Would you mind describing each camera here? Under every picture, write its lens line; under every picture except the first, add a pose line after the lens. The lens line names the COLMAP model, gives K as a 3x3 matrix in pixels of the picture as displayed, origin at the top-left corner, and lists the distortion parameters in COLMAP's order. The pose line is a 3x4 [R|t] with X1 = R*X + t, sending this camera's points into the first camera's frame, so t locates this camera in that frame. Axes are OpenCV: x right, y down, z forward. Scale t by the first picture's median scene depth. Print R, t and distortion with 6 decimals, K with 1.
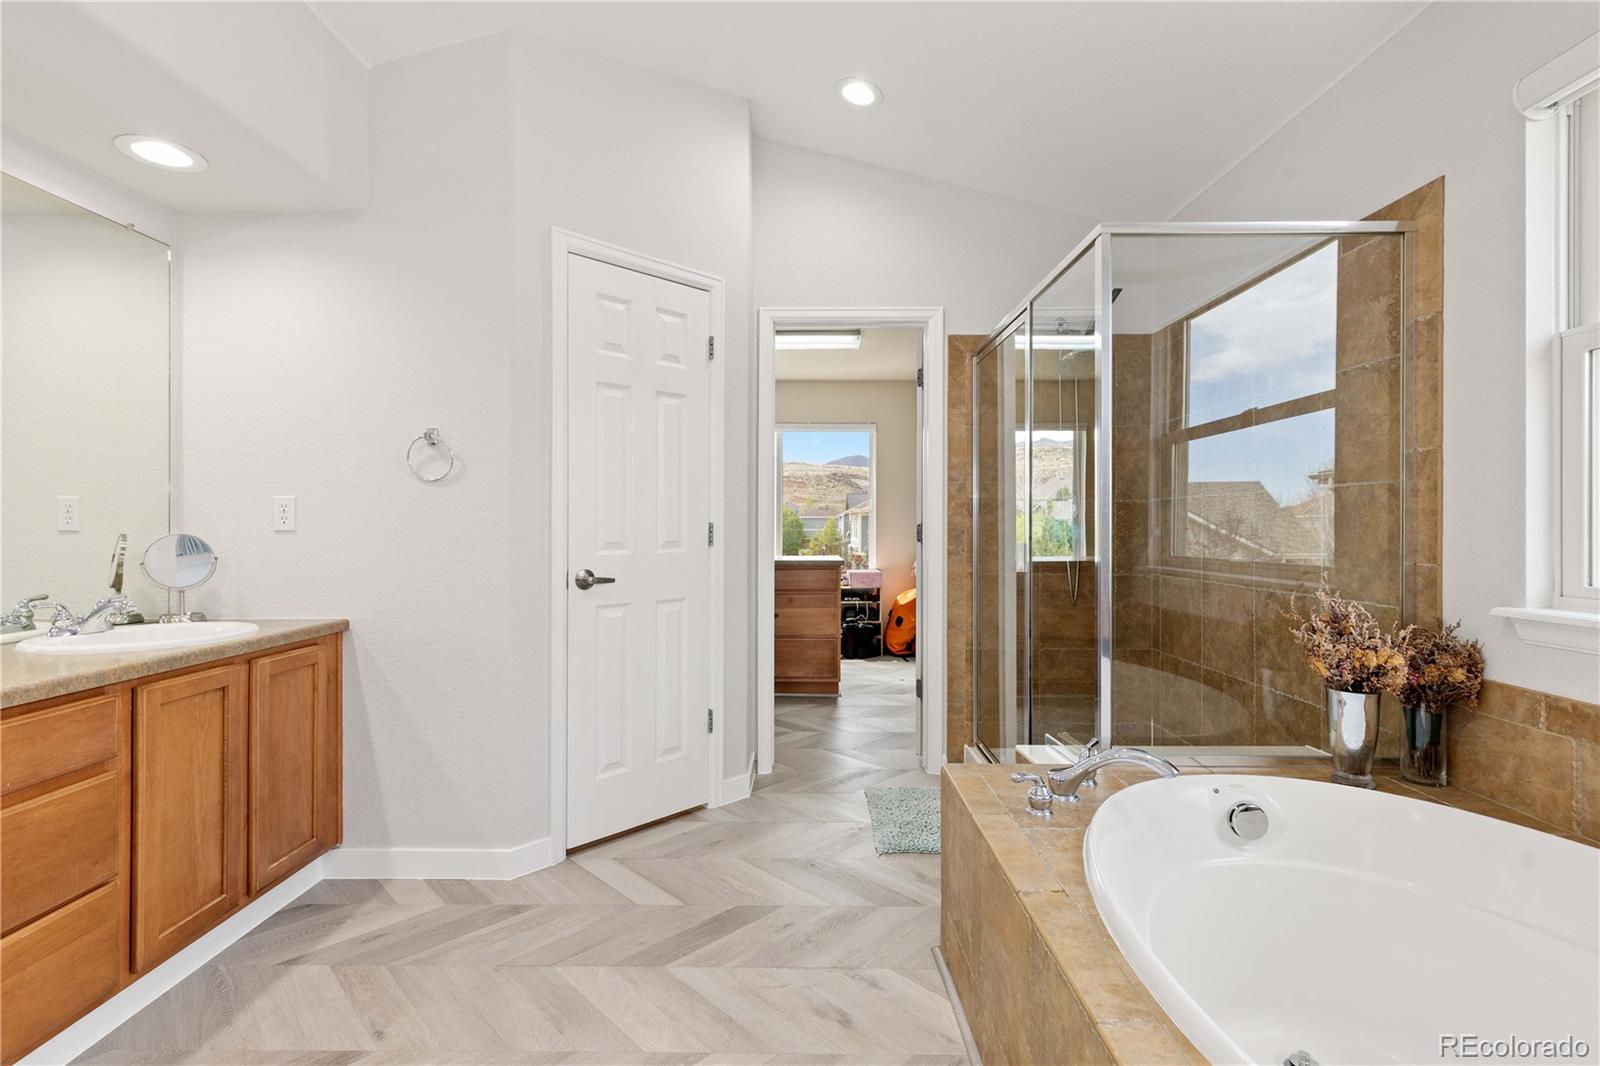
lens RADIAL K [[730.6, 0, 787.3], [0, 730.6, 521.6], [0, 0, 1]] dist [0.007348, -0.000616]
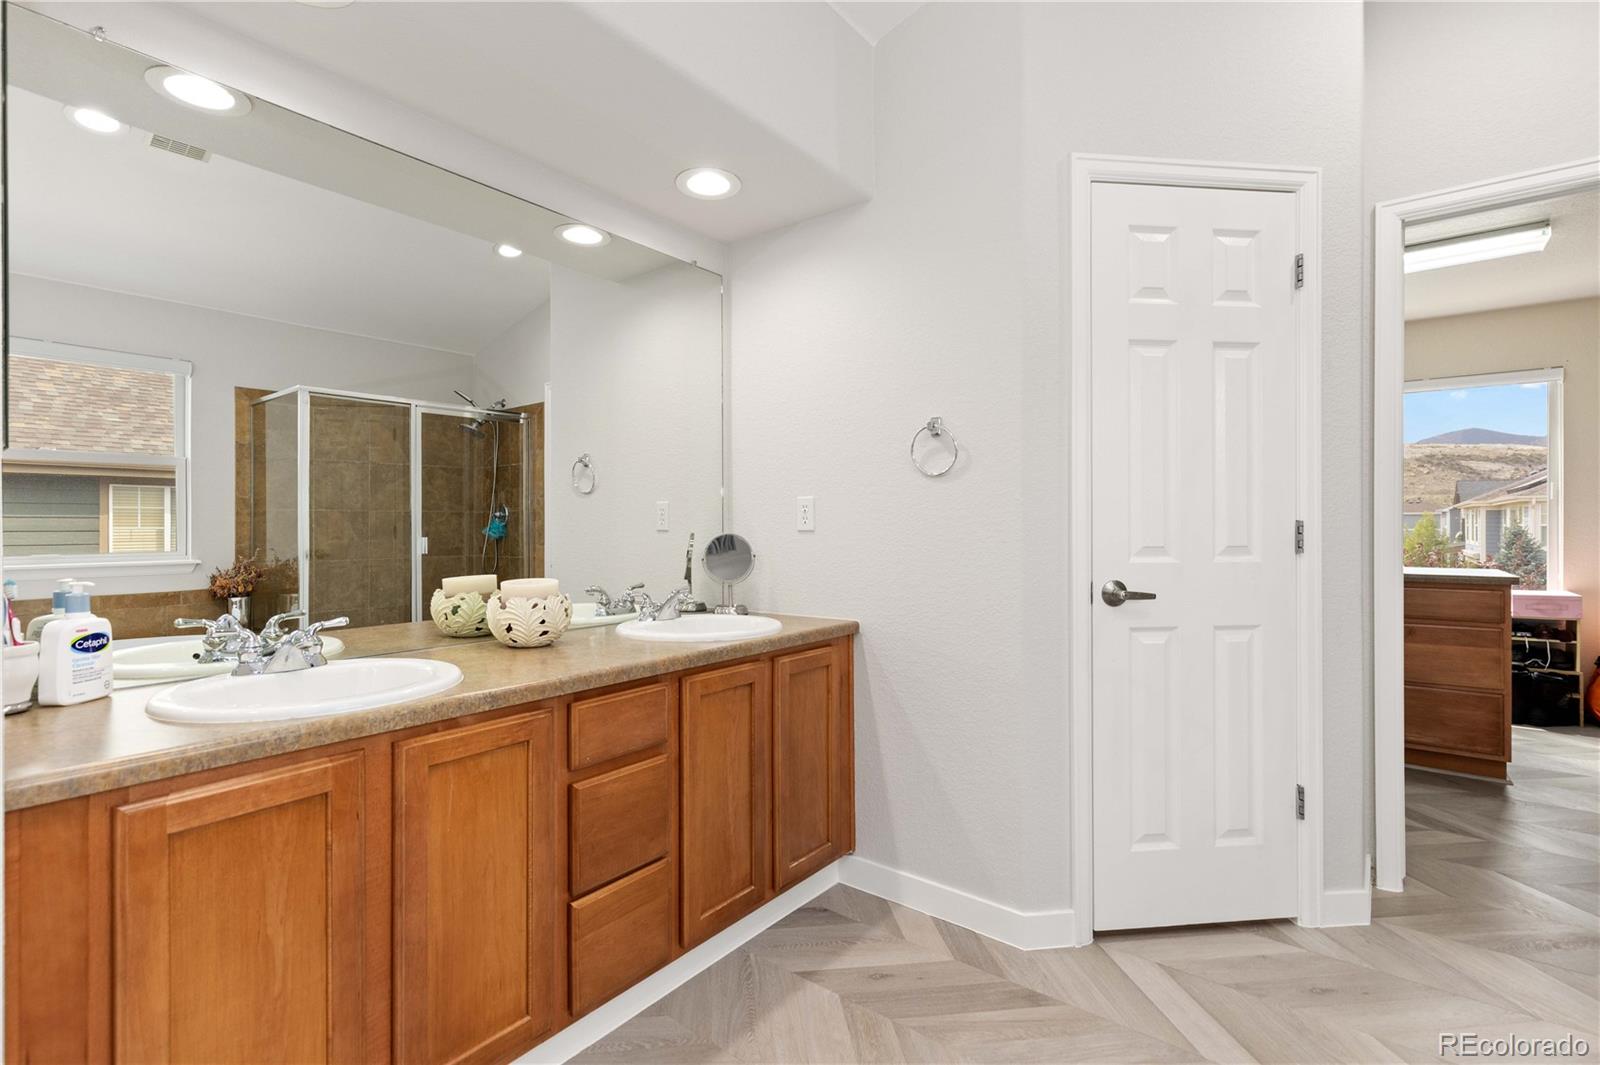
lens RADIAL K [[730.6, 0, 793.5], [0, 730.6, 523.2], [0, 0, 1]] dist [0.007348, -0.000616]
pose [[0.795925, -0.004333, -0.605379, -0.079106], [0.005835, 0.999983, 0.000514, 0.001318], [0.605367, -0.003942, 0.795937, 0.174608]]
